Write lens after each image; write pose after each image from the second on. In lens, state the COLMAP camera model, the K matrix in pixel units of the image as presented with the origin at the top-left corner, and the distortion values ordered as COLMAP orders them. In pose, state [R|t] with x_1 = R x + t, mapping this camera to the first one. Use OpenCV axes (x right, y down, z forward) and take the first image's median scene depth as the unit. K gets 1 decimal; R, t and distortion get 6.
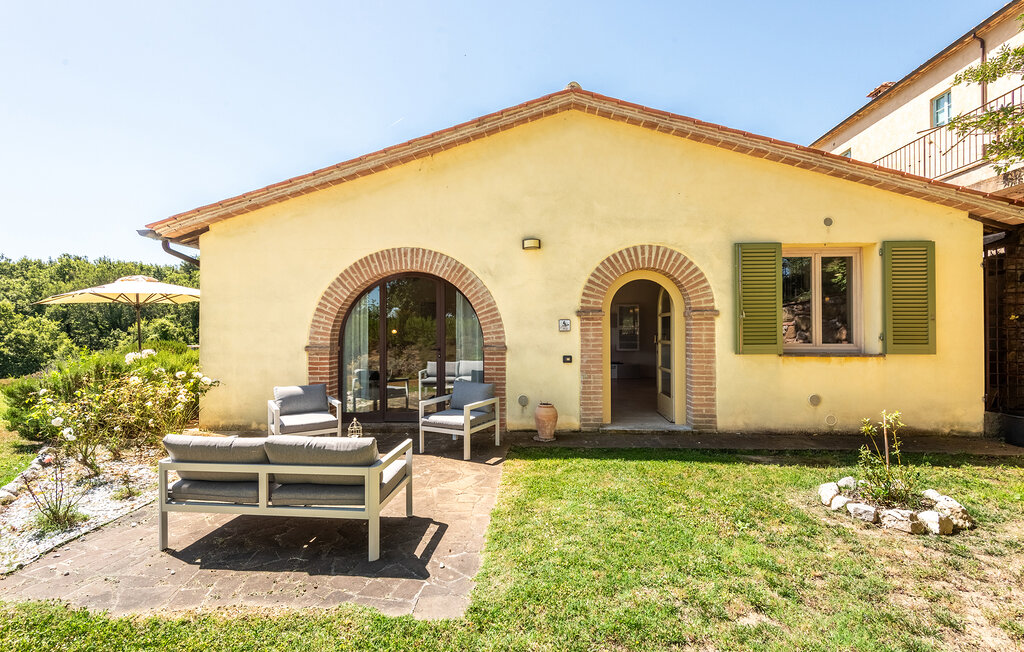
lens RADIAL K [[477.9, 0, 512.3], [0, 477.9, 326.4], [0, 0, 1]] dist [0.030749, -0.016754]
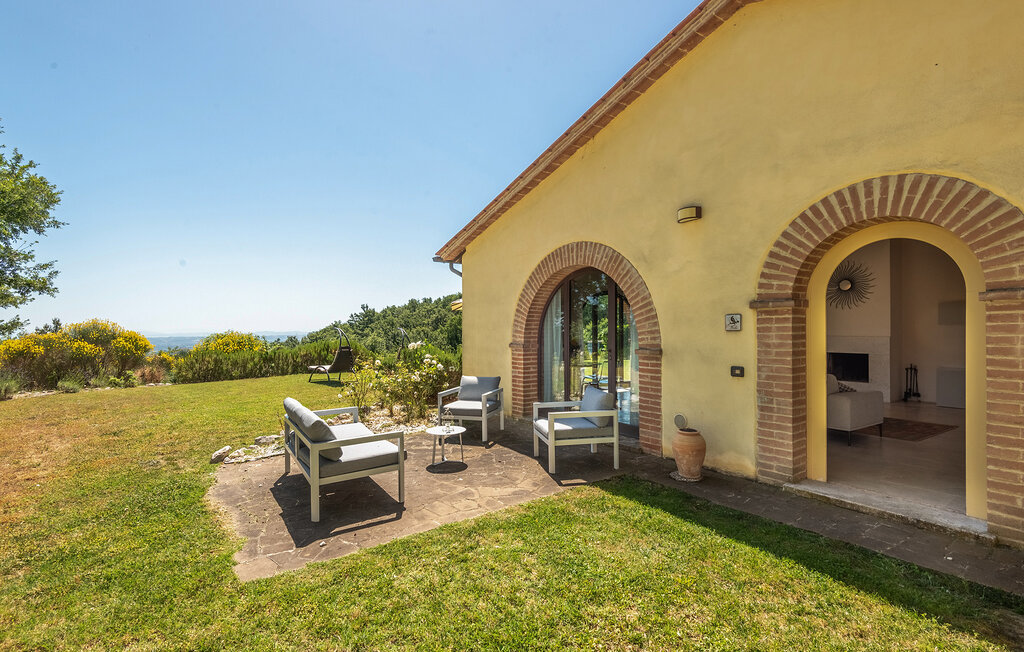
lens RADIAL K [[477.9, 0, 508.7], [0, 477.9, 327.9], [0, 0, 1]] dist [0.030749, -0.016754]
pose [[0.618550, 0.000147, -0.785745, 0.456661], [0.001661, 0.999998, 0.001494, 0.004045], [0.785743, -0.002229, 0.618548, 0.311301]]
